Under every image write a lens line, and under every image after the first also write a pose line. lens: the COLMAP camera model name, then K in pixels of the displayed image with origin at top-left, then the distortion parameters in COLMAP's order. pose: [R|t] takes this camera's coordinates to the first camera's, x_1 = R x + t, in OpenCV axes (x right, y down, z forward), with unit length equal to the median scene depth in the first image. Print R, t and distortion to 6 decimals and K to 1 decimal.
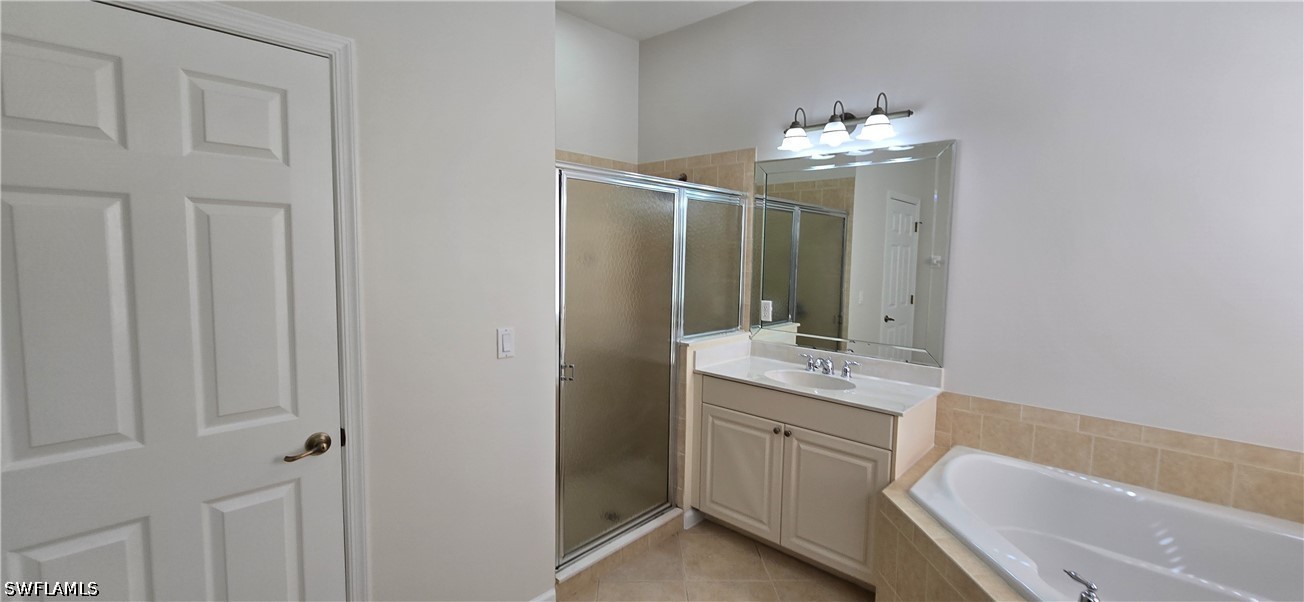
lens RADIAL K [[525.6, 0, 654.3], [0, 525.6, 297.7], [0, 0, 1]] dist [-0.018801, 0.007861]
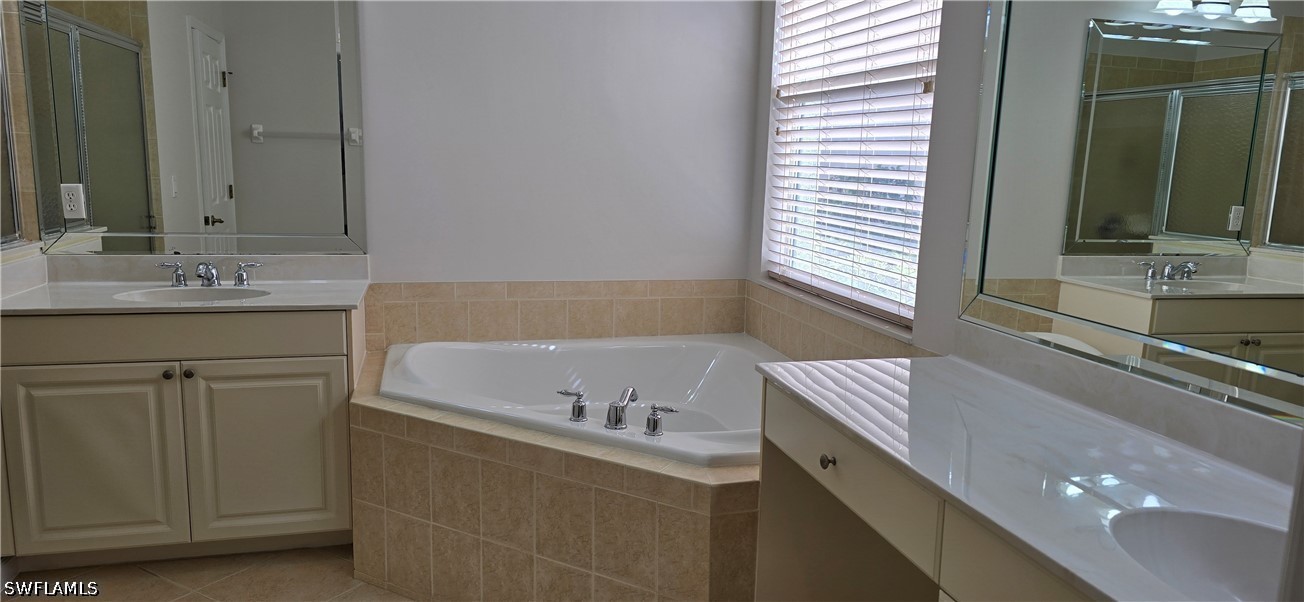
lens RADIAL K [[845.7, 0, 652.0], [0, 845.7, 301.0], [0, 0, 1]] dist [-0.003837, -0.000477]
pose [[0.549148, -0.145944, 0.822883, -0.289724], [0.052237, 0.988703, 0.140493, 0.046907], [-0.834091, -0.034166, 0.550568, -0.079791]]
